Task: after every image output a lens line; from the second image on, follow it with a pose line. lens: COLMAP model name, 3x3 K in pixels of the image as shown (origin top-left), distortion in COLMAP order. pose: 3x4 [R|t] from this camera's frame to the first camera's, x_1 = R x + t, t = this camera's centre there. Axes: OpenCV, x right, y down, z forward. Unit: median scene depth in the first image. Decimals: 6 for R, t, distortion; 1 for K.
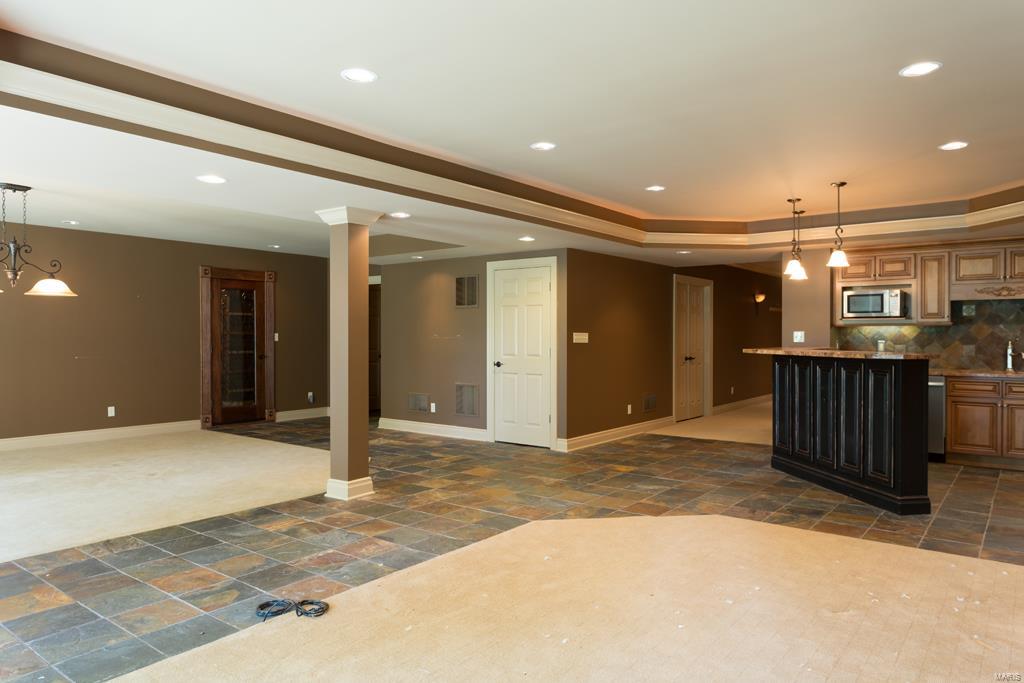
lens RADIAL K [[672.0, 0, 513.4], [0, 672.0, 340.2], [0, 0, 1]] dist [-0.002546, -0.000155]
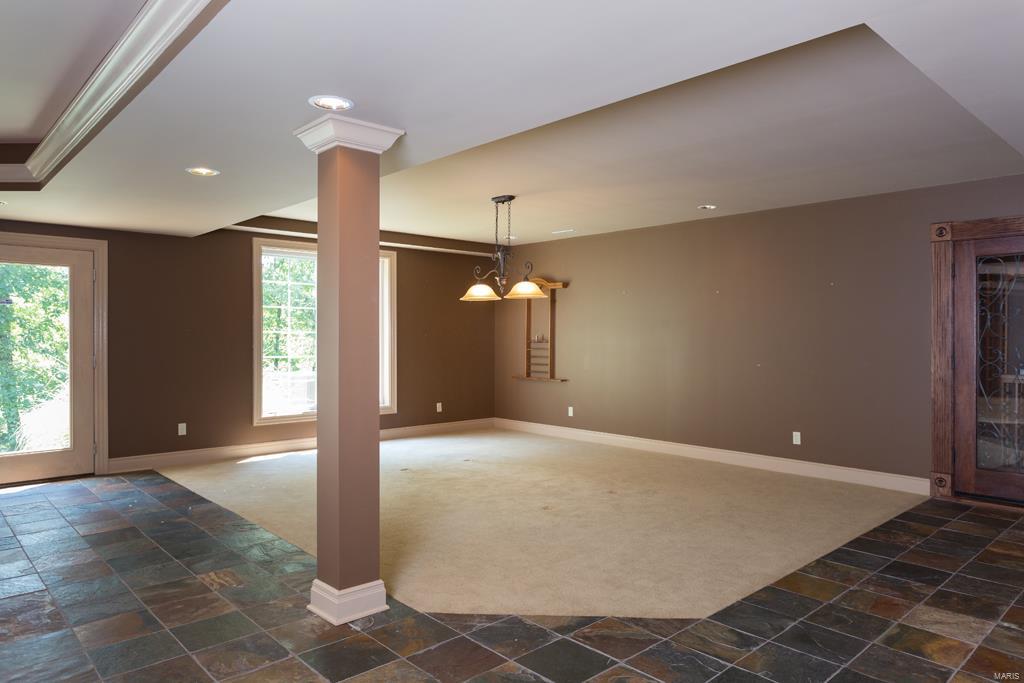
lens RADIAL K [[672.0, 0, 515.1], [0, 672.0, 338.6], [0, 0, 1]] dist [-0.002546, -0.000155]
pose [[-0.162328, 0.002916, -0.986733, 0.208631], [-0.007875, 0.999960, 0.004250, -0.007998], [0.986705, 0.008460, -0.162298, 0.810899]]
